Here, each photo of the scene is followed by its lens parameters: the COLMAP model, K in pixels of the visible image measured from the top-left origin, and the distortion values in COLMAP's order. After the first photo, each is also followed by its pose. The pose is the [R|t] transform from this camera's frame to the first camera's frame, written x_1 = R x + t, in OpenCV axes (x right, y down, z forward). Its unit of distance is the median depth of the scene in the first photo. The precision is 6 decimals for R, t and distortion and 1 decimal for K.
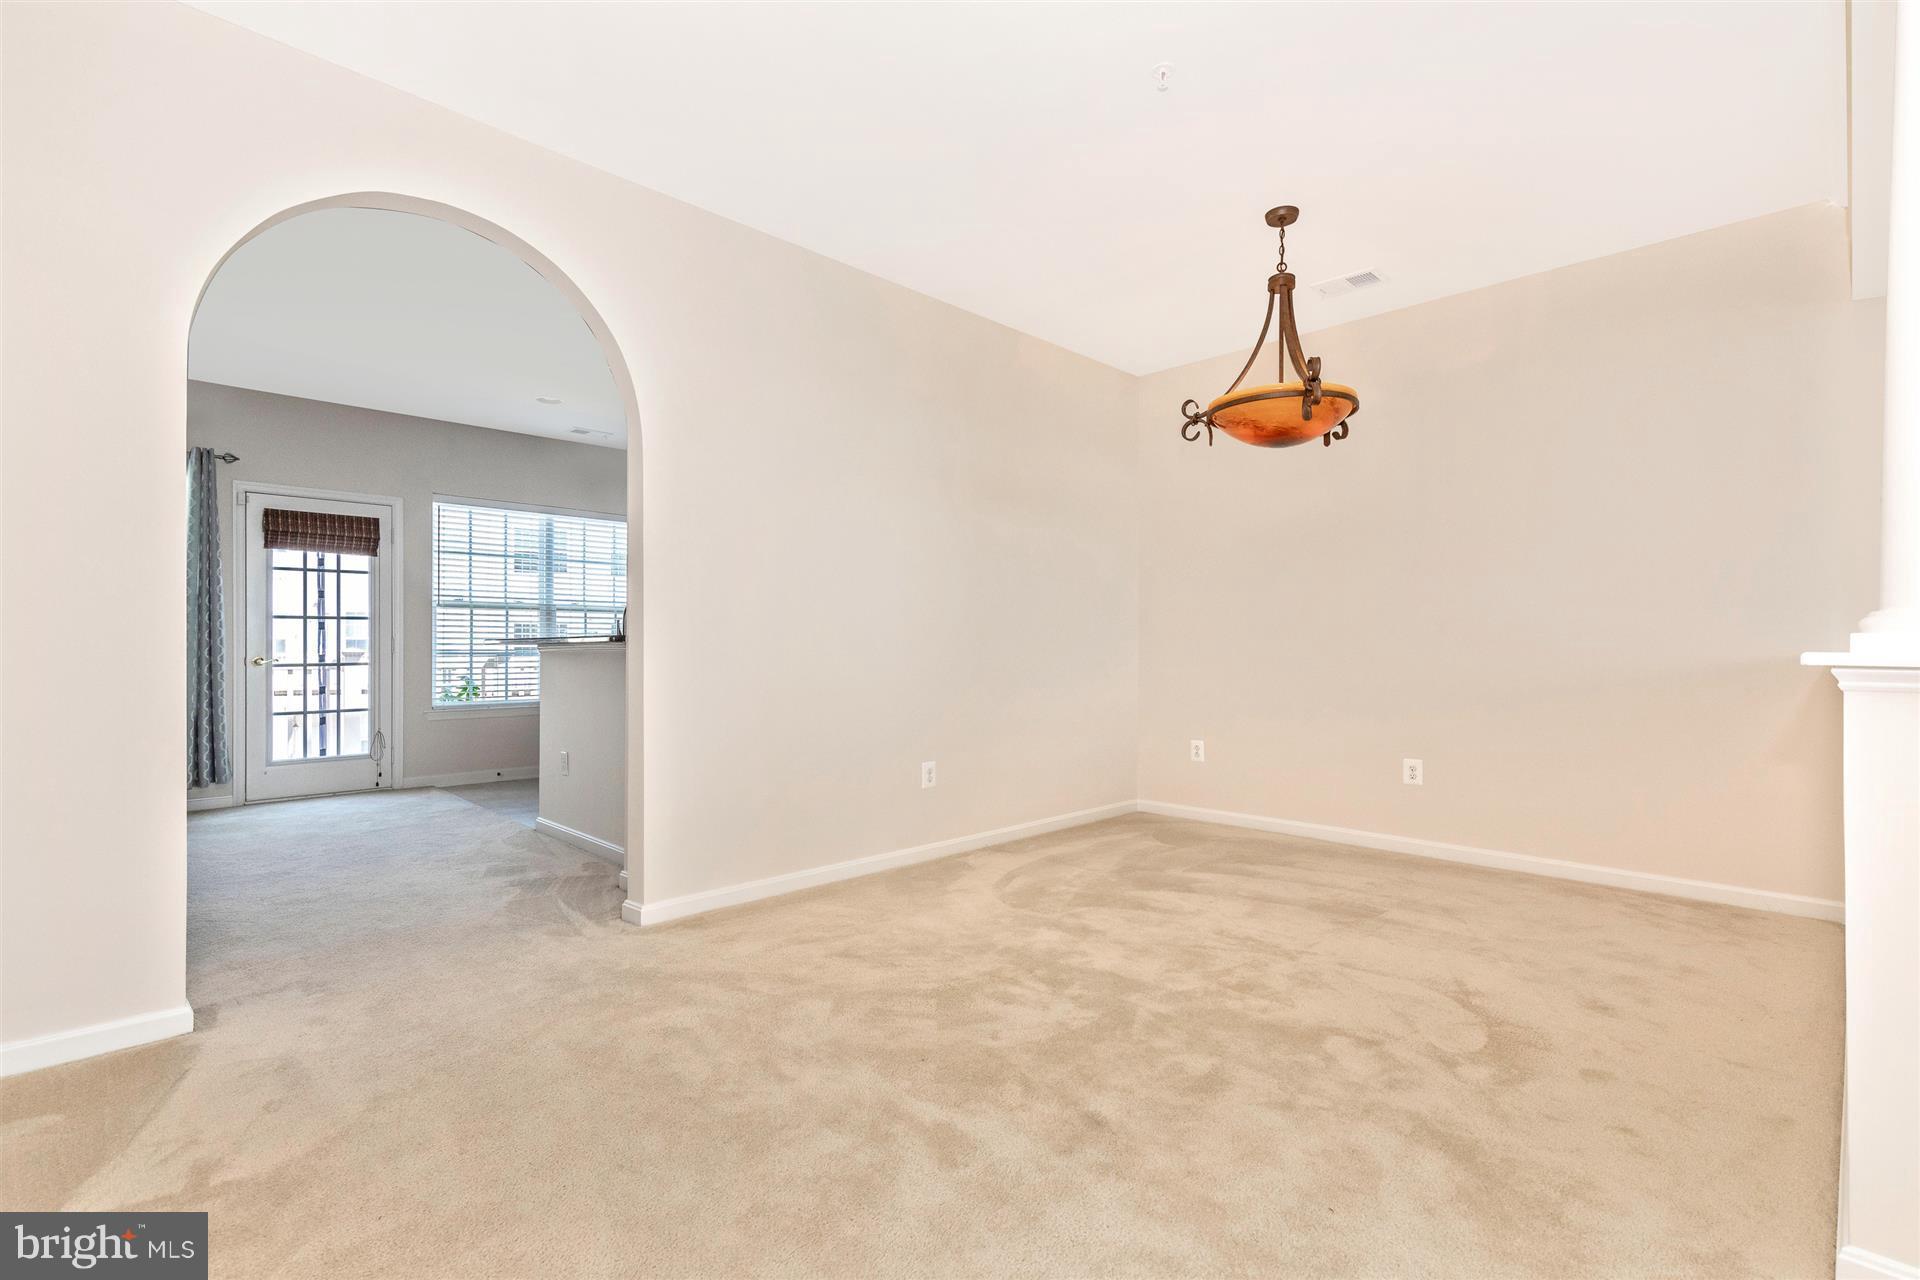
lens RADIAL K [[891.8, 0, 957.3], [0, 891.8, 642.5], [0, 0, 1]] dist [-0.000902, 0.000189]
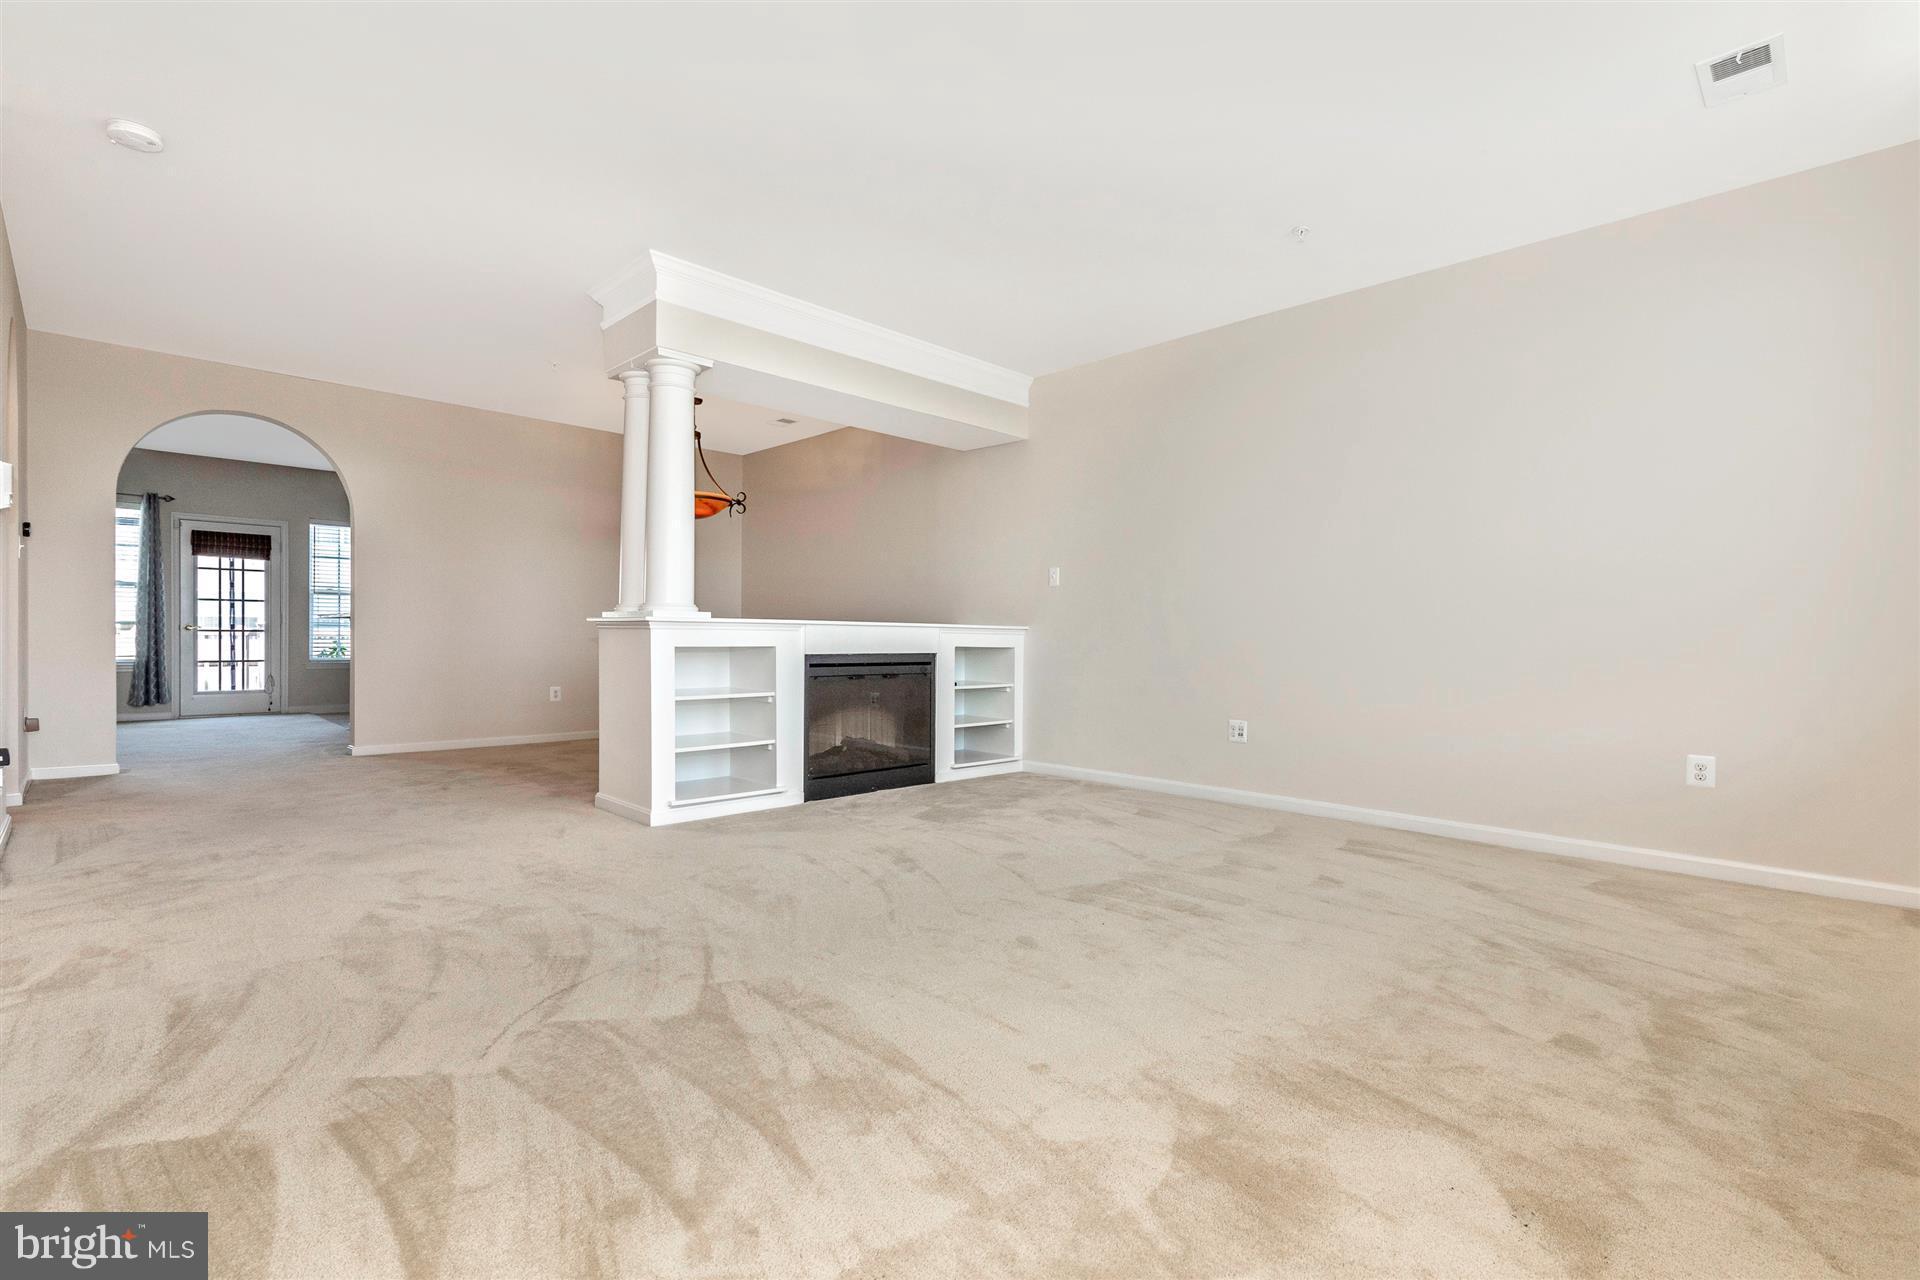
lens RADIAL K [[891.8, 0, 969.0], [0, 891.8, 646.7], [0, 0, 1]] dist [-0.000902, 0.000189]
pose [[0.999929, 0.011656, 0.002580, 0.560757], [-0.011699, 0.999785, 0.017144, 0.011204], [-0.002380, -0.017173, 0.999850, -0.547450]]
